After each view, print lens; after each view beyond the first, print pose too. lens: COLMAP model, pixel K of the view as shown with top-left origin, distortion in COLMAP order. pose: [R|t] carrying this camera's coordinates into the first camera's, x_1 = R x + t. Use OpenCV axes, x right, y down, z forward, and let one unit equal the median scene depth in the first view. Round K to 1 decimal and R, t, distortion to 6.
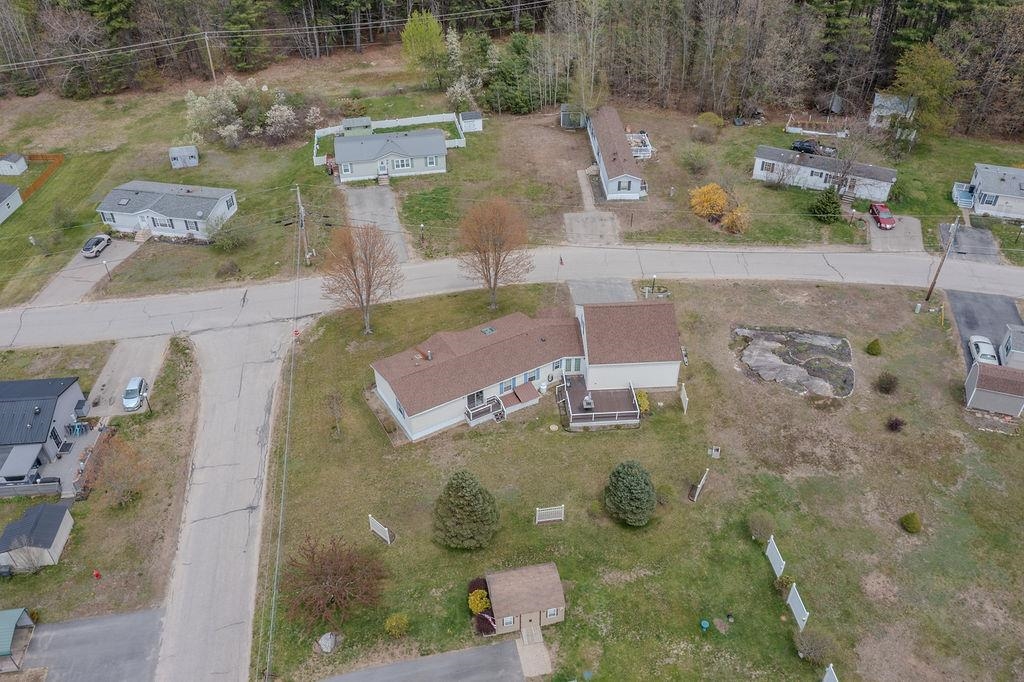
lens RADIAL K [[809.6, 0, 512.0], [0, 809.6, 341.0], [0, 0, 1]] dist [-0.011069, -0.001670]
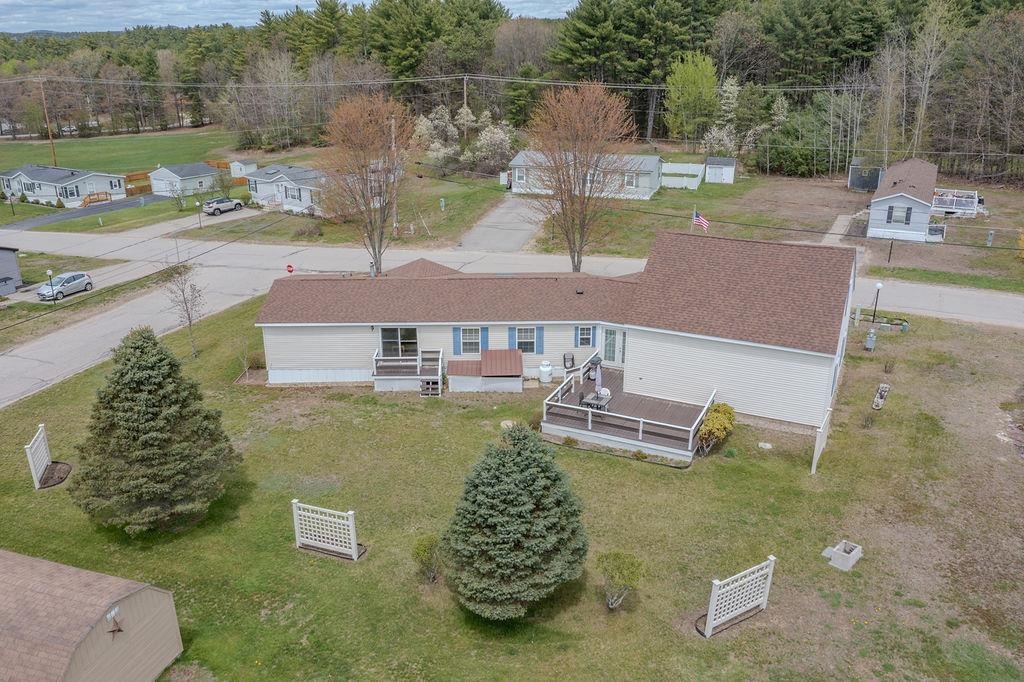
lens RADIAL K [[809.6, 0, 512.0], [0, 809.6, 341.0], [0, 0, 1]] dist [-0.011069, -0.001670]
pose [[0.869843, 0.170261, -0.463017, 0.251174], [-0.301207, 0.926603, -0.225127, 0.160119], [0.390702, 0.335289, 0.857282, 0.557466]]
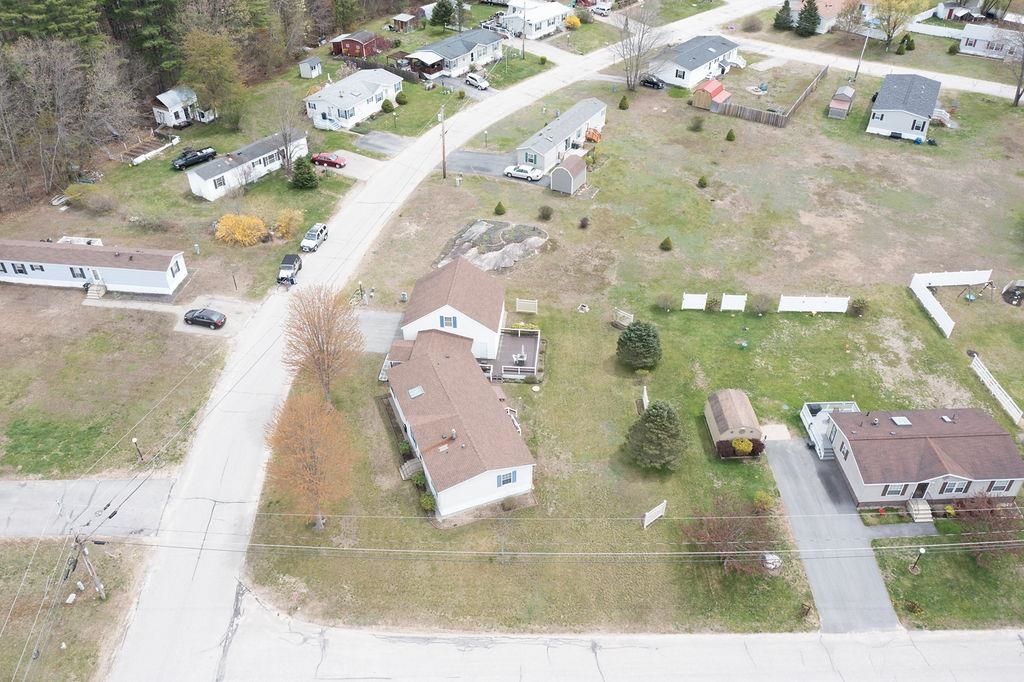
lens RADIAL K [[809.6, 0, 512.0], [0, 809.6, 341.0], [0, 0, 1]] dist [-0.011069, -0.001670]
pose [[0.159263, -0.598823, 0.784886, -0.728570], [0.601164, 0.689461, 0.404036, -0.374316], [-0.783094, 0.407497, 0.469797, 0.472331]]
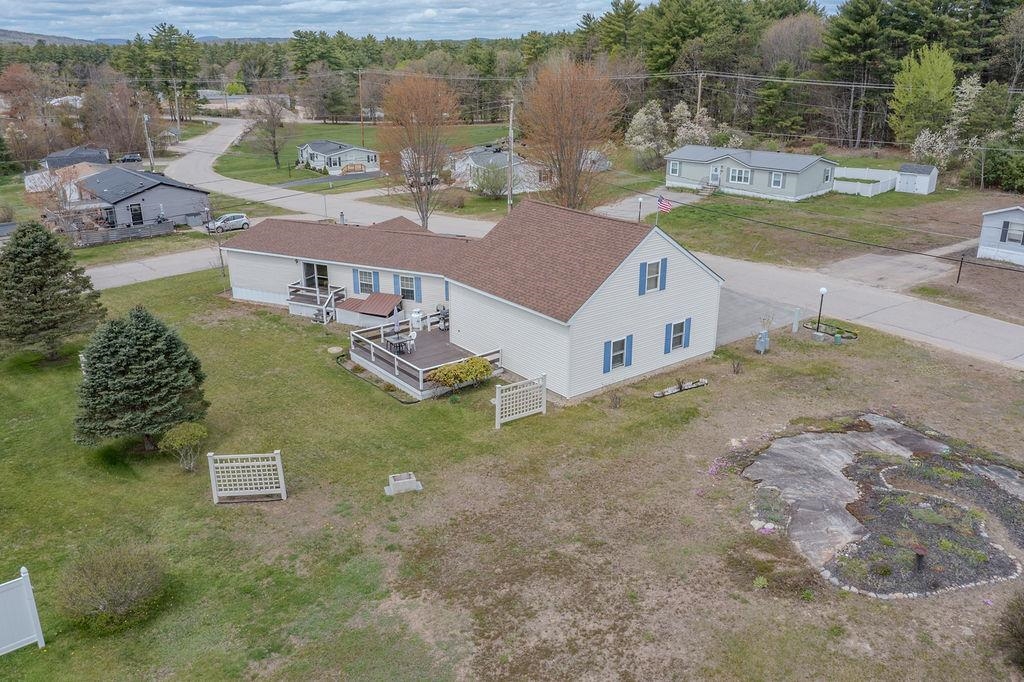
lens RADIAL K [[809.6, 0, 512.0], [0, 809.6, 341.0], [0, 0, 1]] dist [-0.011069, -0.001670]
pose [[0.558072, 0.280348, -0.781000, 0.513143], [-0.506525, 0.860593, -0.053024, 0.067694], [0.657258, 0.425188, 0.622276, 0.708697]]
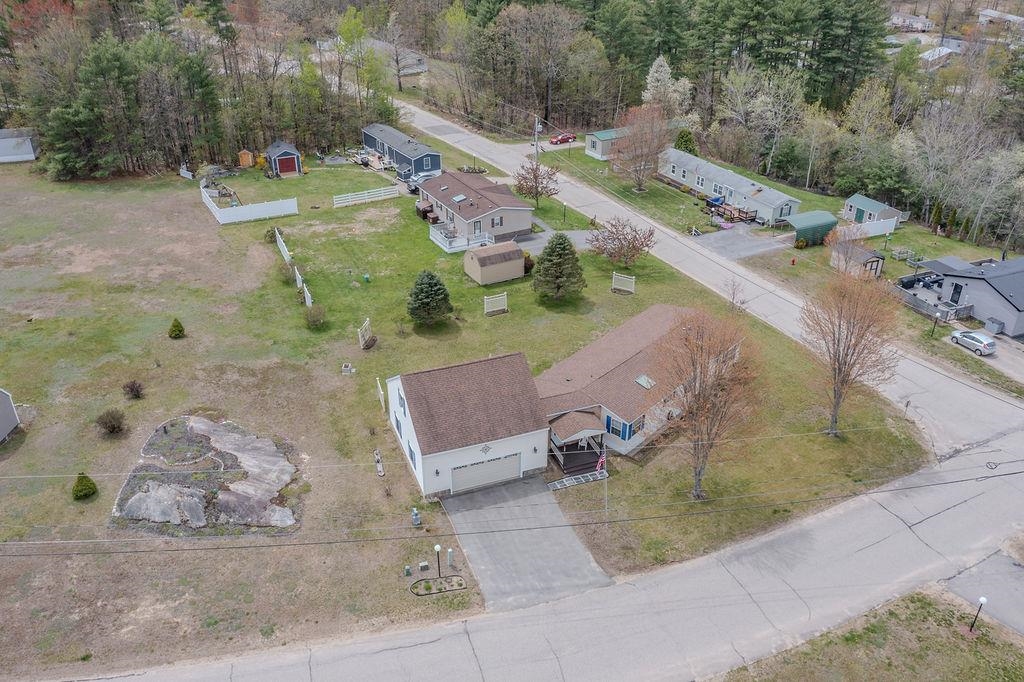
lens RADIAL K [[820.9, 0, 512.0], [0, 820.9, 341.0], [0, 0, 1]] dist [-0.009733, -0.002594]
pose [[-0.955433, 0.148073, -0.255385, 0.283203], [-0.176634, 0.406412, 0.896454, -0.702117], [0.236532, 0.901612, -0.362145, 1.252722]]
